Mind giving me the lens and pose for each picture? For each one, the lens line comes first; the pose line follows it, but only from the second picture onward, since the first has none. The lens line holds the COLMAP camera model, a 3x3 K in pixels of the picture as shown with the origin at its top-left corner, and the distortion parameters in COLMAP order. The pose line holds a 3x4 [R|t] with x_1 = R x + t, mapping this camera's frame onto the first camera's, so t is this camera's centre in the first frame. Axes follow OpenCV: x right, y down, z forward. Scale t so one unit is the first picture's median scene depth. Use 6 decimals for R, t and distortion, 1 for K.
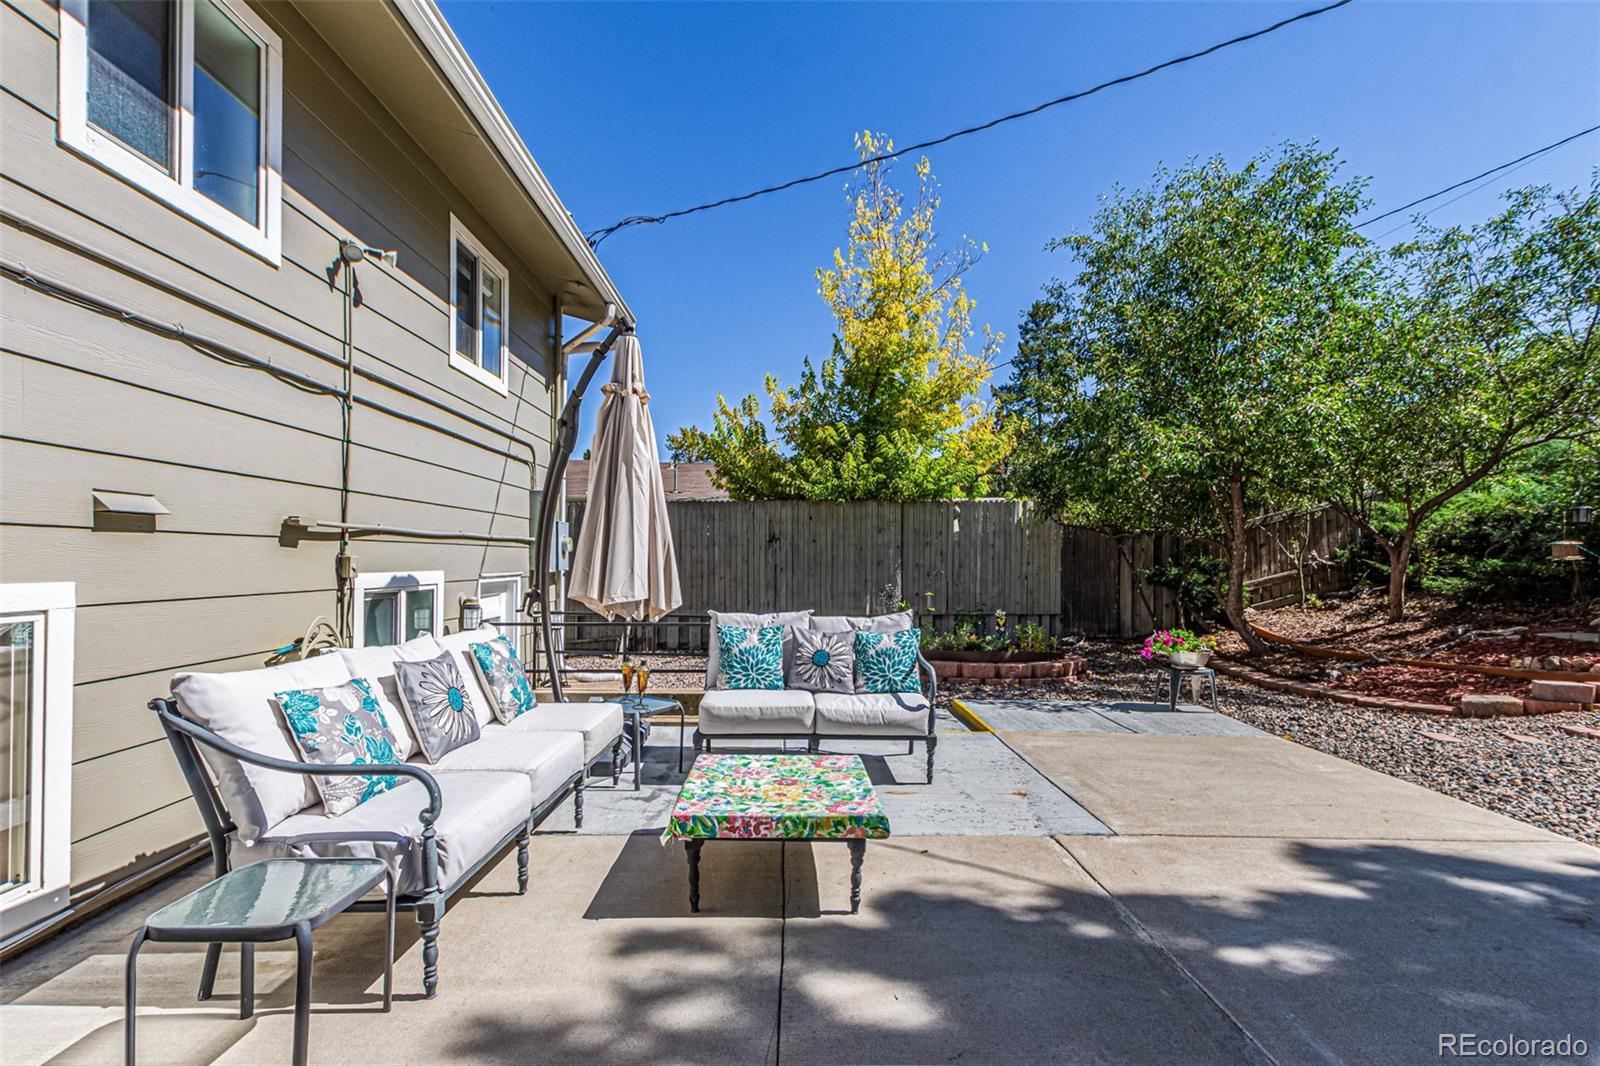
lens RADIAL K [[745.8, 0, 806.1], [0, 745.8, 557.0], [0, 0, 1]] dist [0.009712, -0.000411]
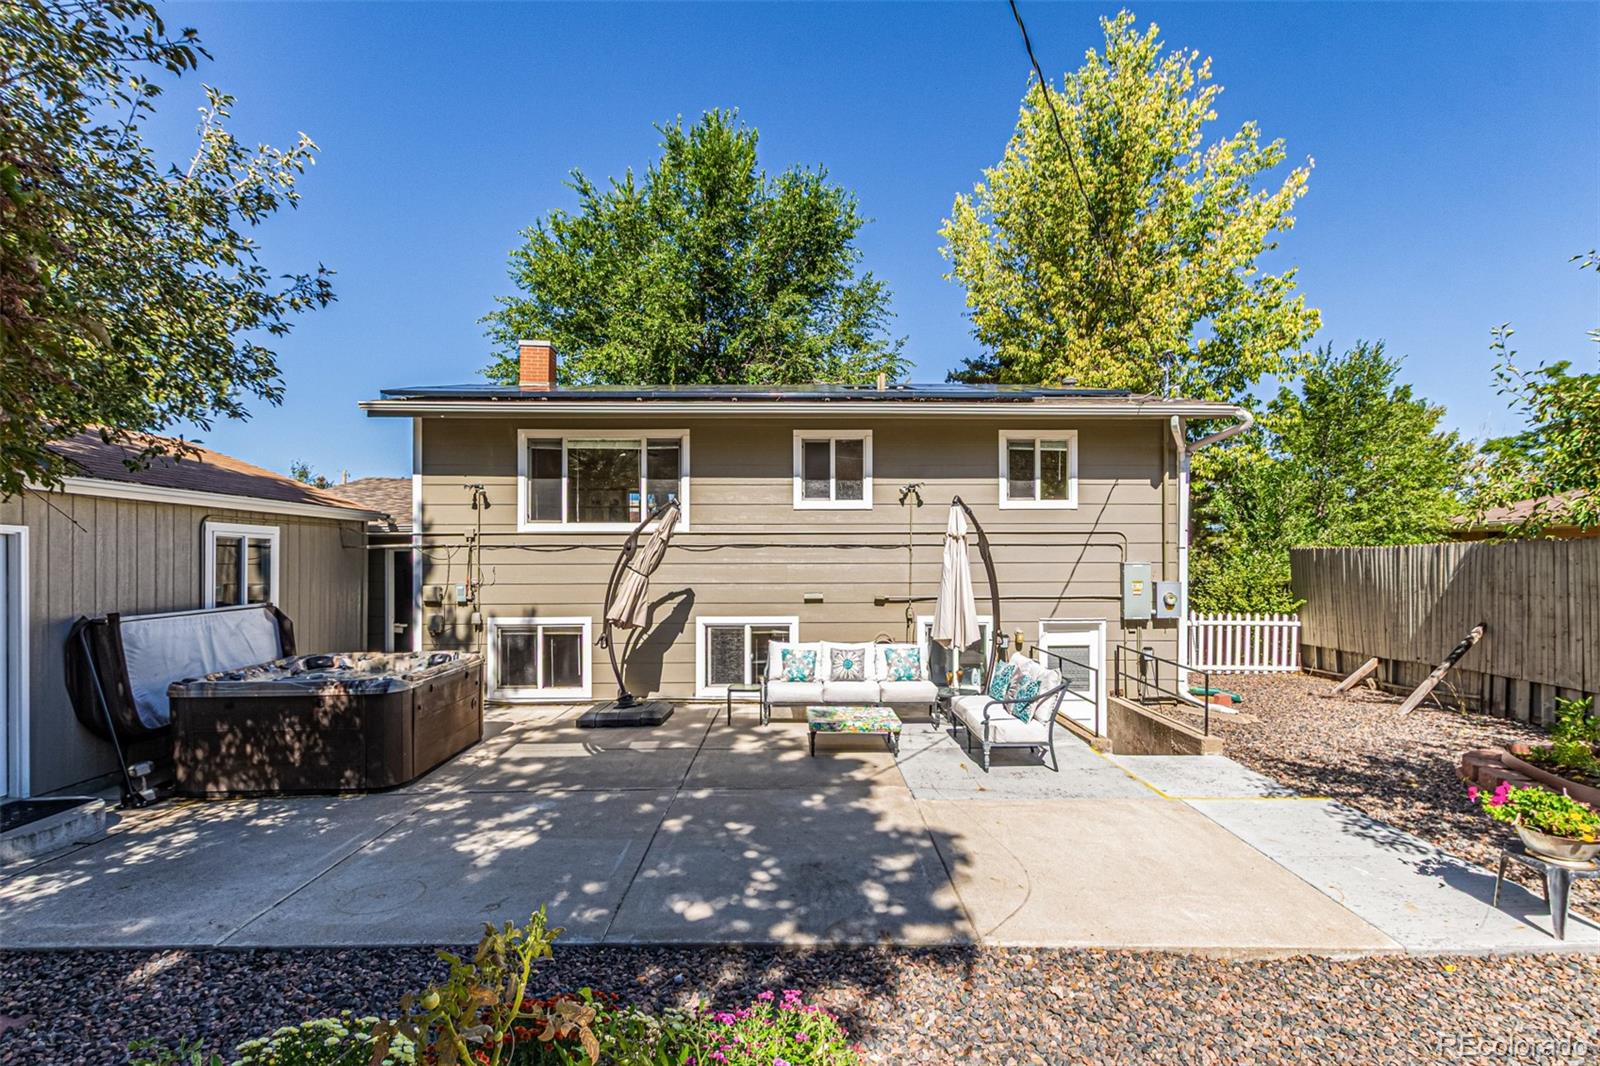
lens RADIAL K [[745.8, 0, 806.1], [0, 745.8, 557.0], [0, 0, 1]] dist [0.009712, -0.000411]
pose [[0.001776, -0.009291, -0.999955, 1.868796], [0.005671, 0.999941, -0.009281, -0.153758], [0.999982, -0.005654, 0.001828, 0.646245]]
